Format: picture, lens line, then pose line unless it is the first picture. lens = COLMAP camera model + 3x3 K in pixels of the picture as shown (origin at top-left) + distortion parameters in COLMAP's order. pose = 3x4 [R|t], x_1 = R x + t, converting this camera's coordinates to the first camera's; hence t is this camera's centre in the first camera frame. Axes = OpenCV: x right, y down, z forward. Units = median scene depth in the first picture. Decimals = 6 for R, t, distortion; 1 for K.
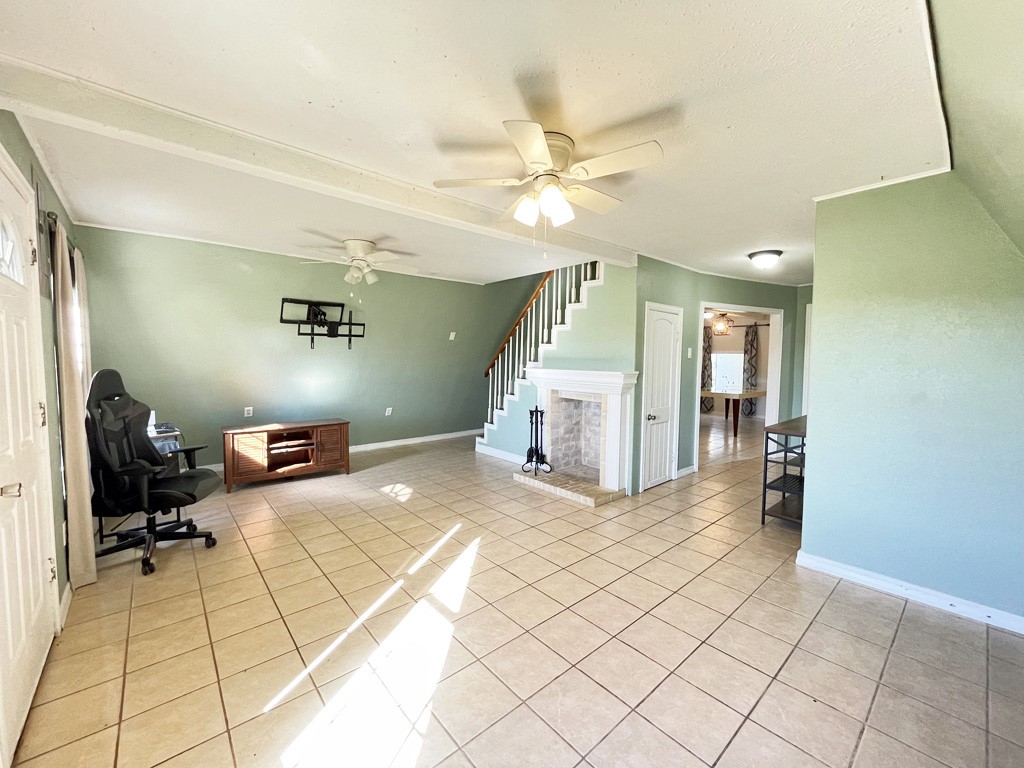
lens RADIAL K [[414.1, 0, 507.1], [0, 414.1, 379.1], [0, 0, 1]] dist [-0.001989, -0.000078]
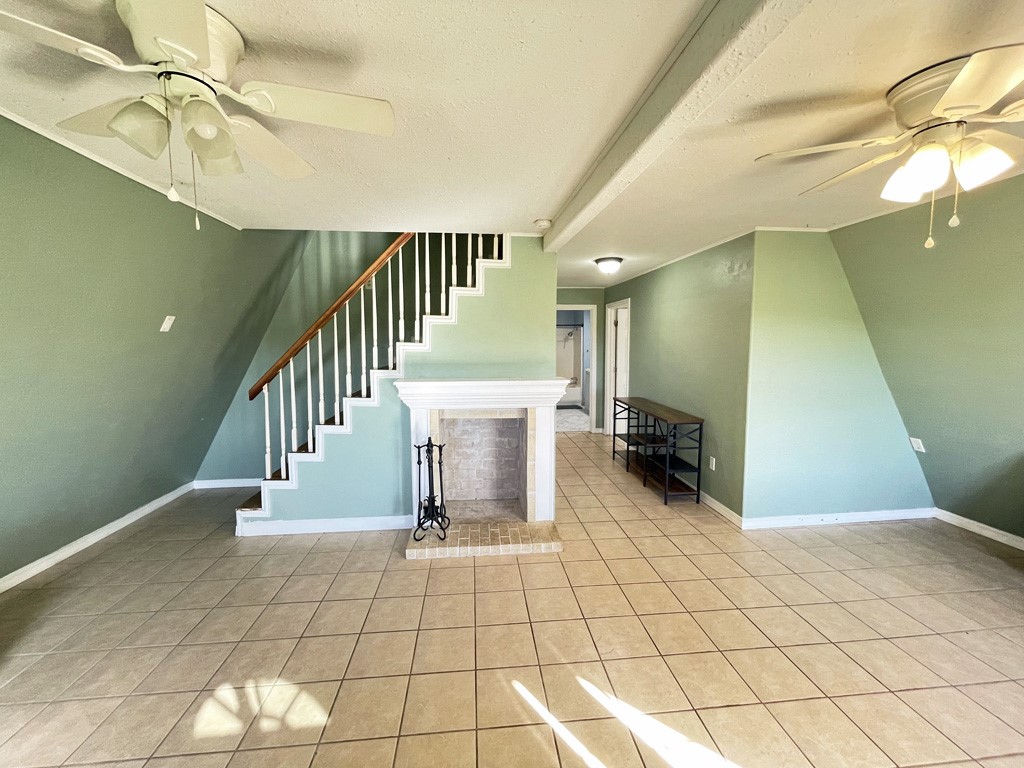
lens RADIAL K [[414.1, 0, 508.3], [0, 414.1, 384.4], [0, 0, 1]] dist [-0.001989, -0.000078]
pose [[0.580140, -0.086023, 0.809962, -0.402726], [0.053891, 0.996282, 0.067212, -0.060442], [-0.812732, 0.004657, 0.582619, 0.531747]]
